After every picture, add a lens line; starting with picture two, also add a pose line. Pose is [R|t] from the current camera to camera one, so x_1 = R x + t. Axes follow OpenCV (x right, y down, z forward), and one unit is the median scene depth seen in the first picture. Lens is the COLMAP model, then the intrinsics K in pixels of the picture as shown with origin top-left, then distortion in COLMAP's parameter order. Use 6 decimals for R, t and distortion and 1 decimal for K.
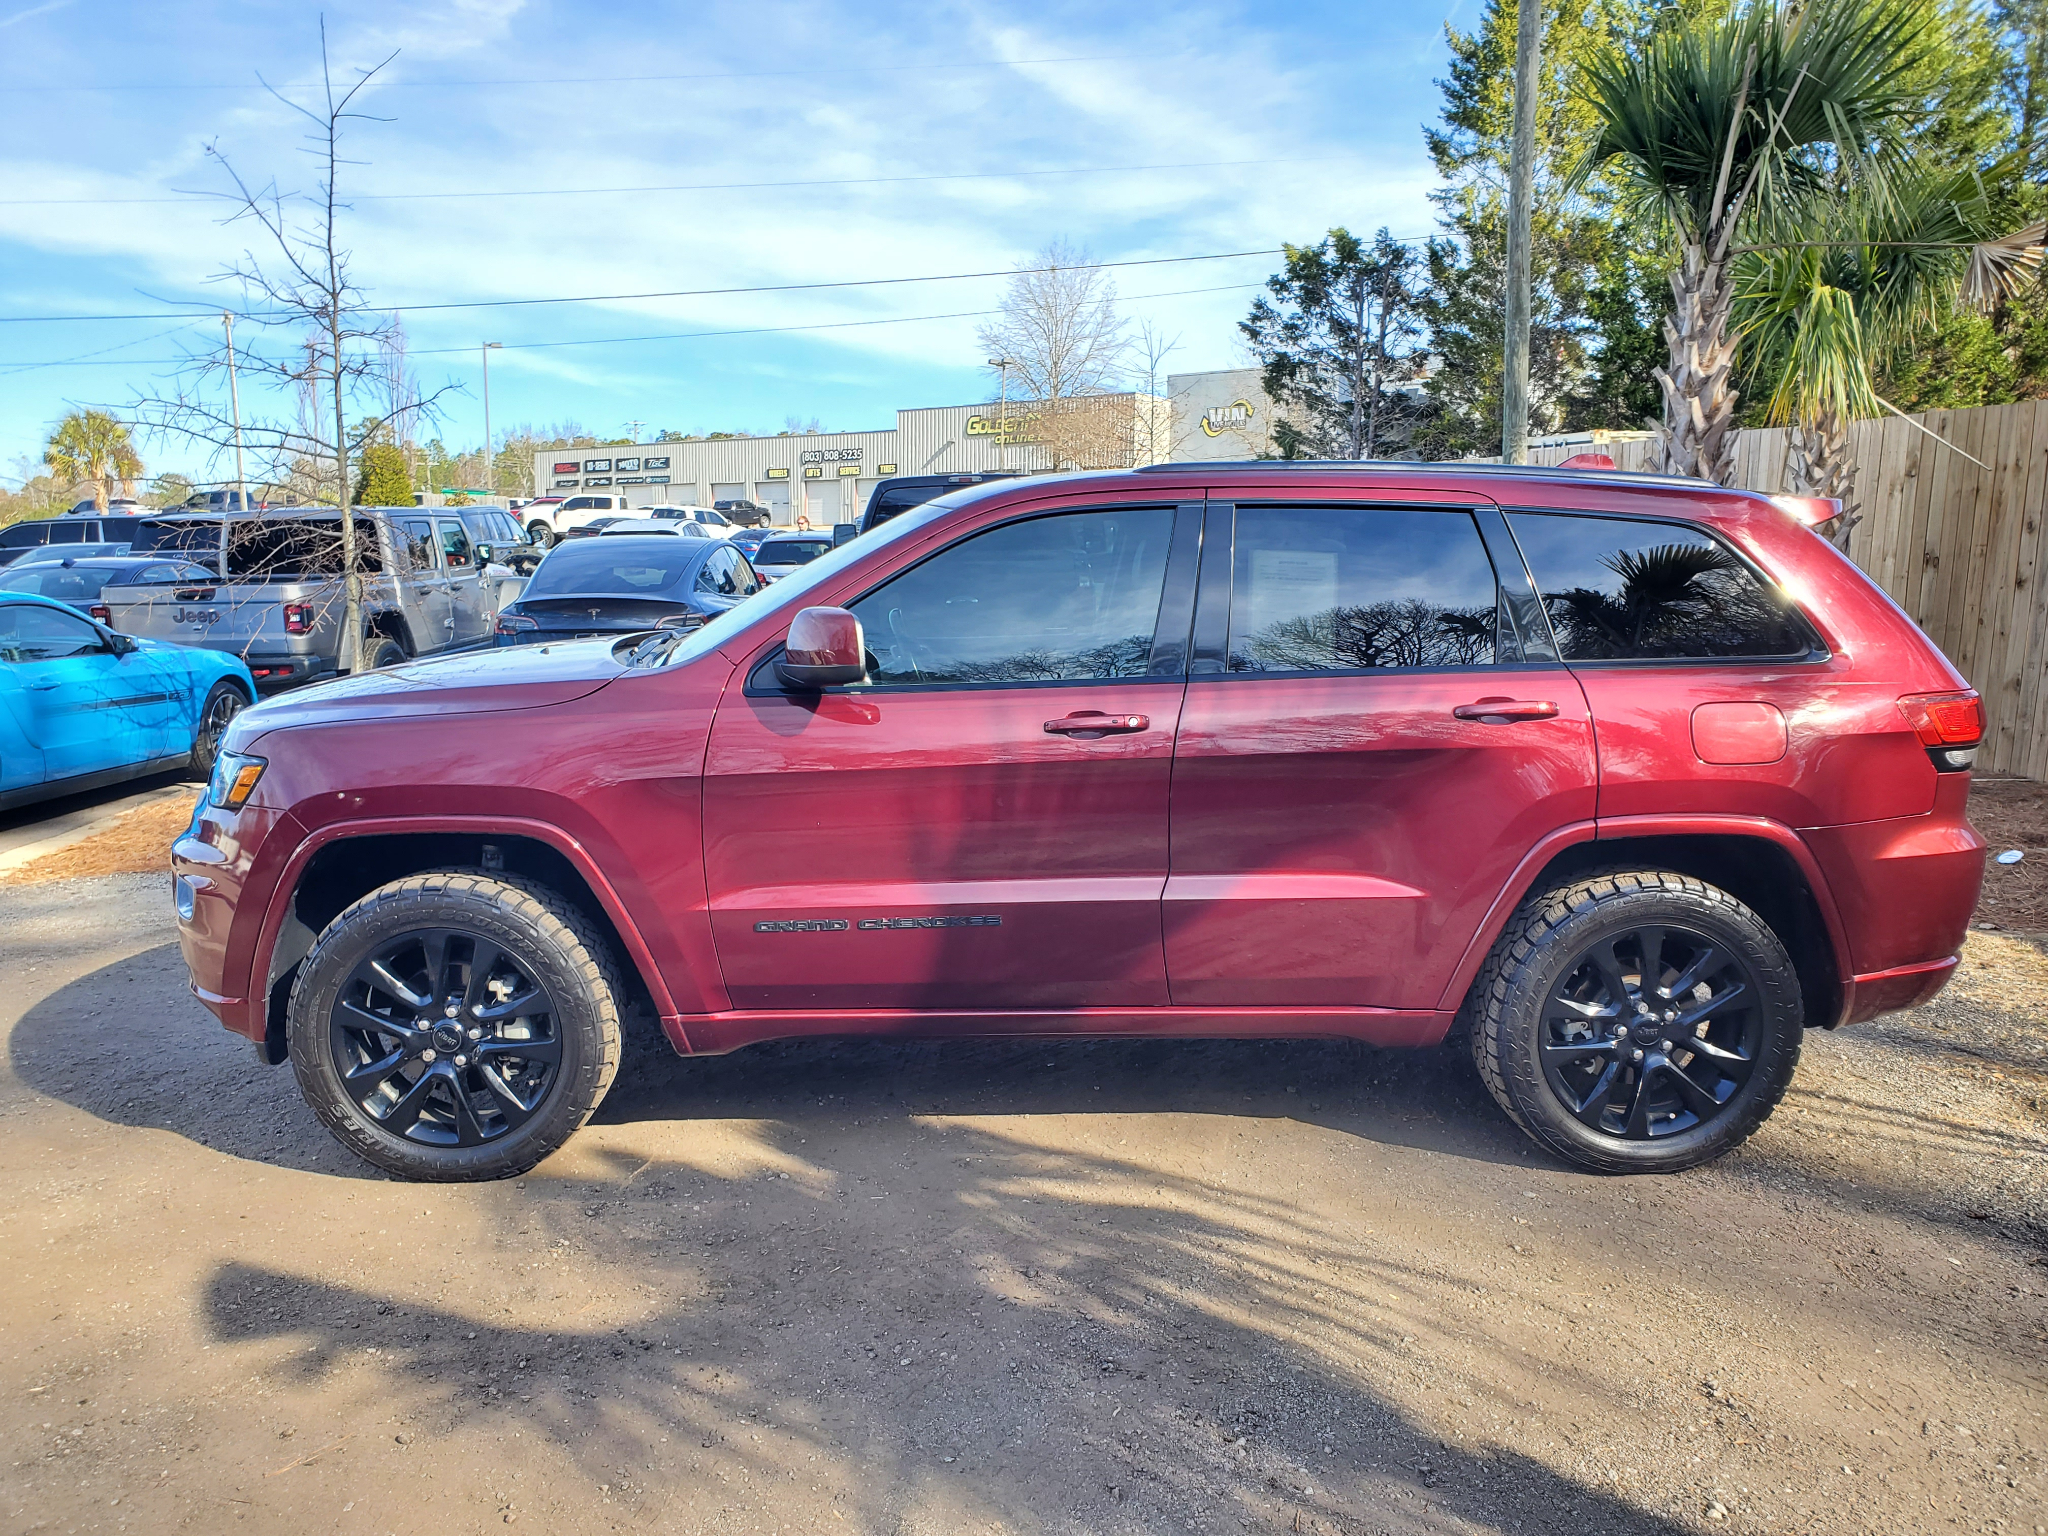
lens RADIAL K [[1604.8, 0, 1035.5], [0, 1604.8, 798.2], [0, 0, 1]] dist [-0.003453, 0.069330]
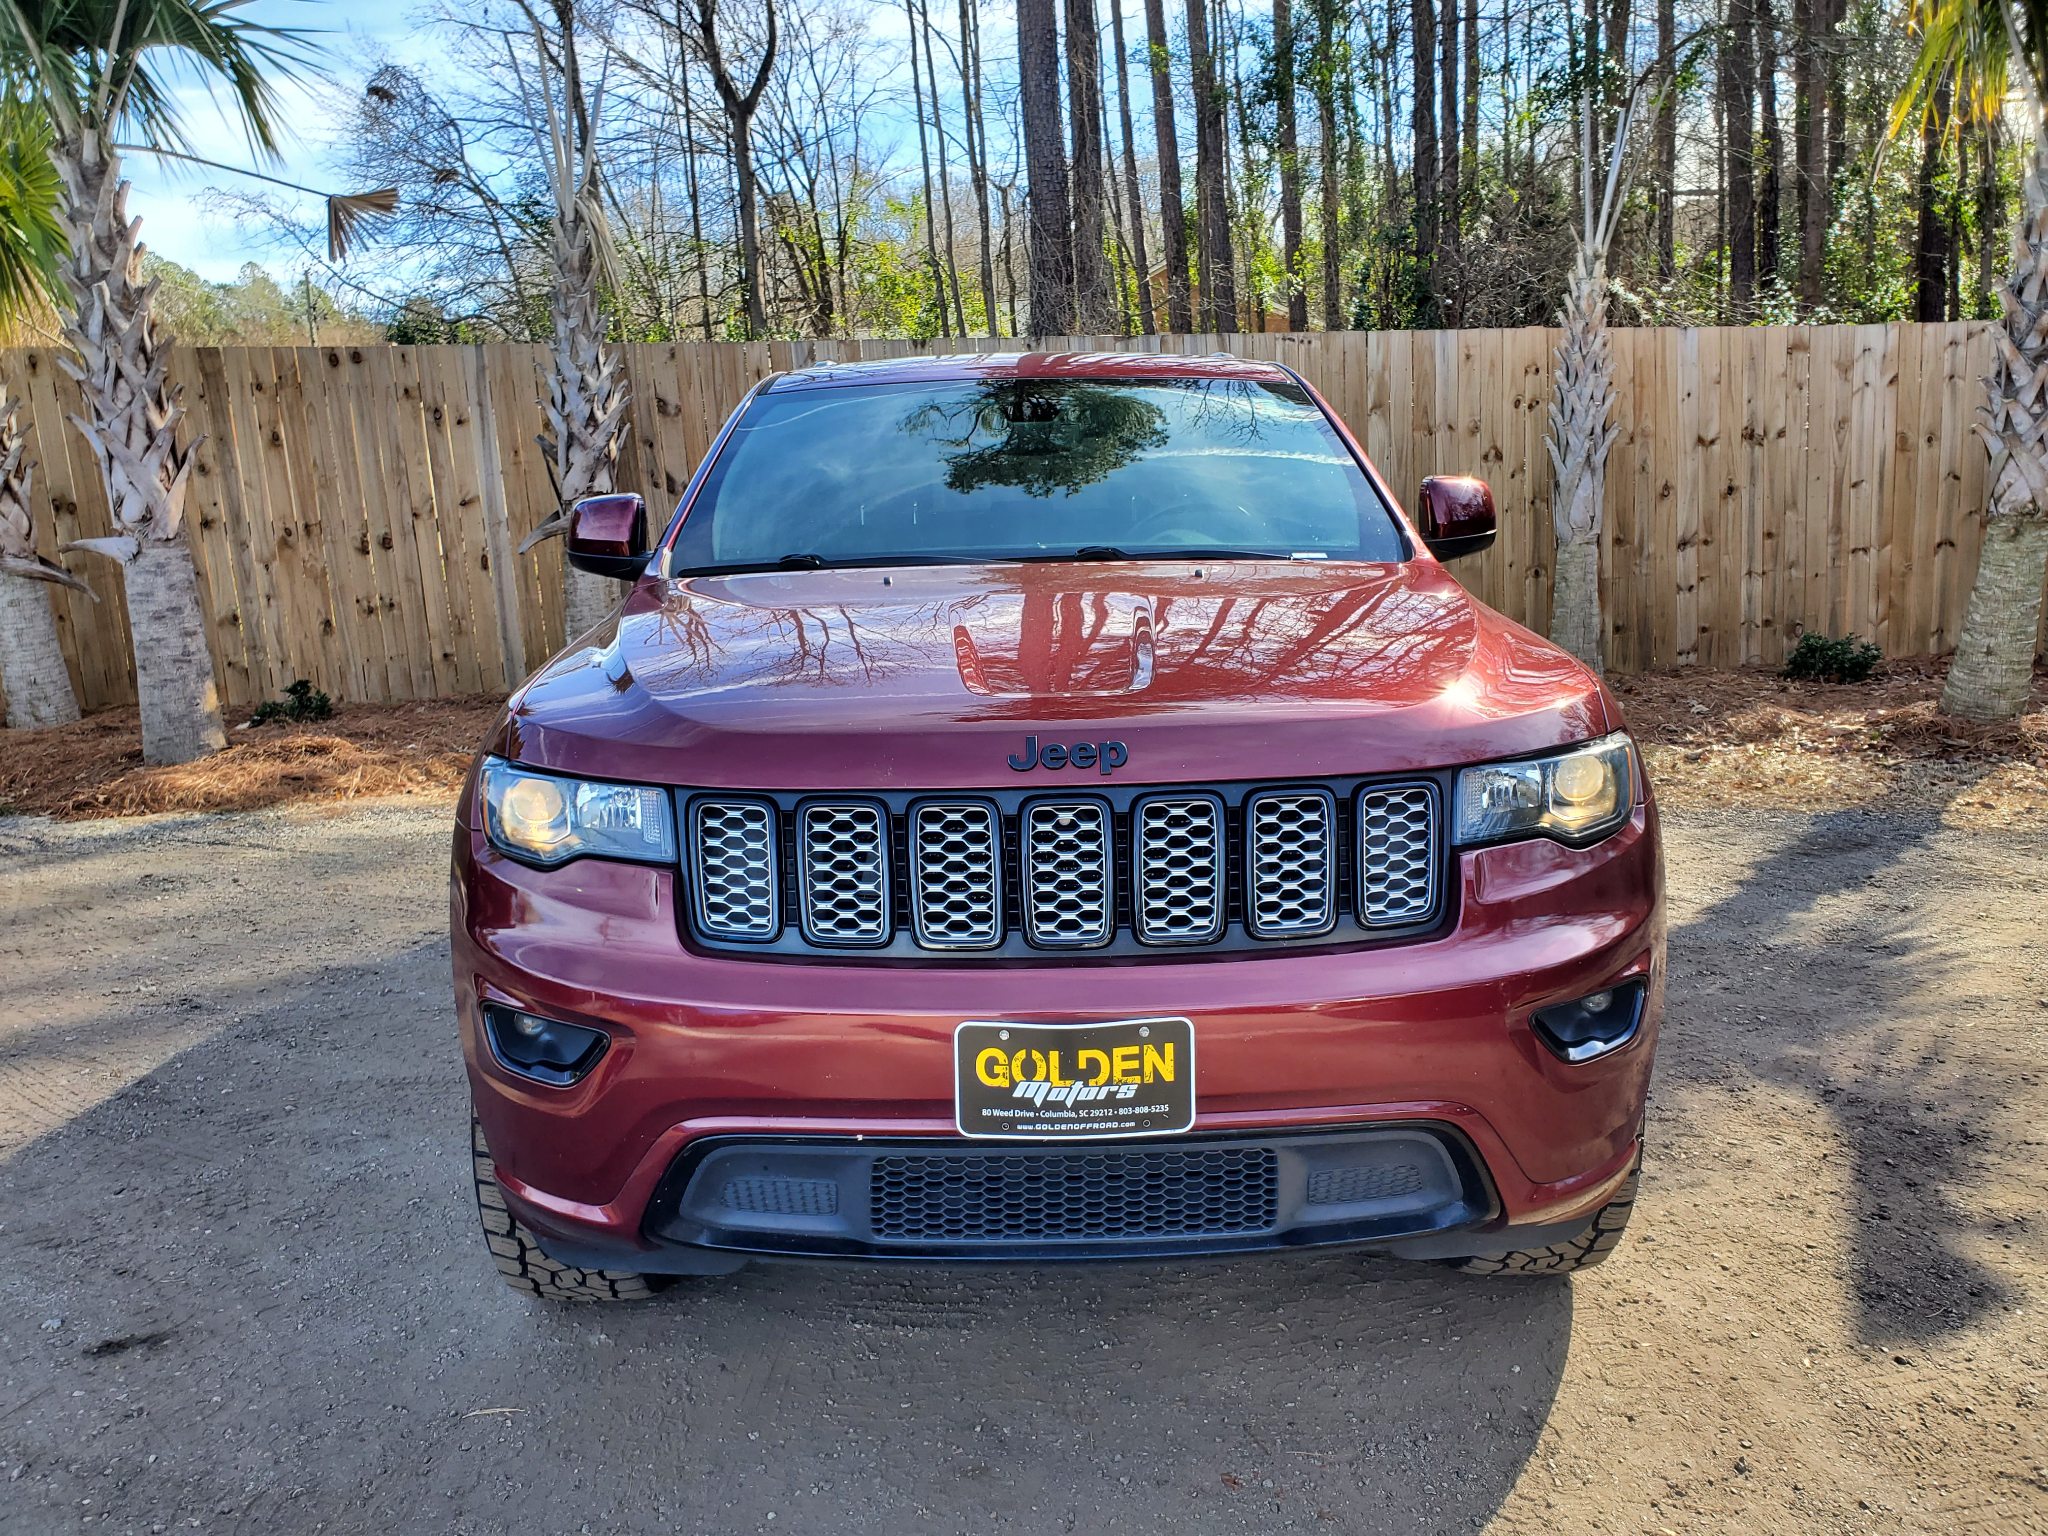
lens RADIAL K [[1592.5, 0, 1021.9], [0, 1592.5, 799.7], [0, 0, 1]] dist [0.001073, 0.005200]
pose [[0.036325, -0.203303, 0.978442, -0.128542], [0.189242, 0.962772, 0.193021, -0.019052], [-0.981258, 0.178151, 0.073447, 0.139603]]
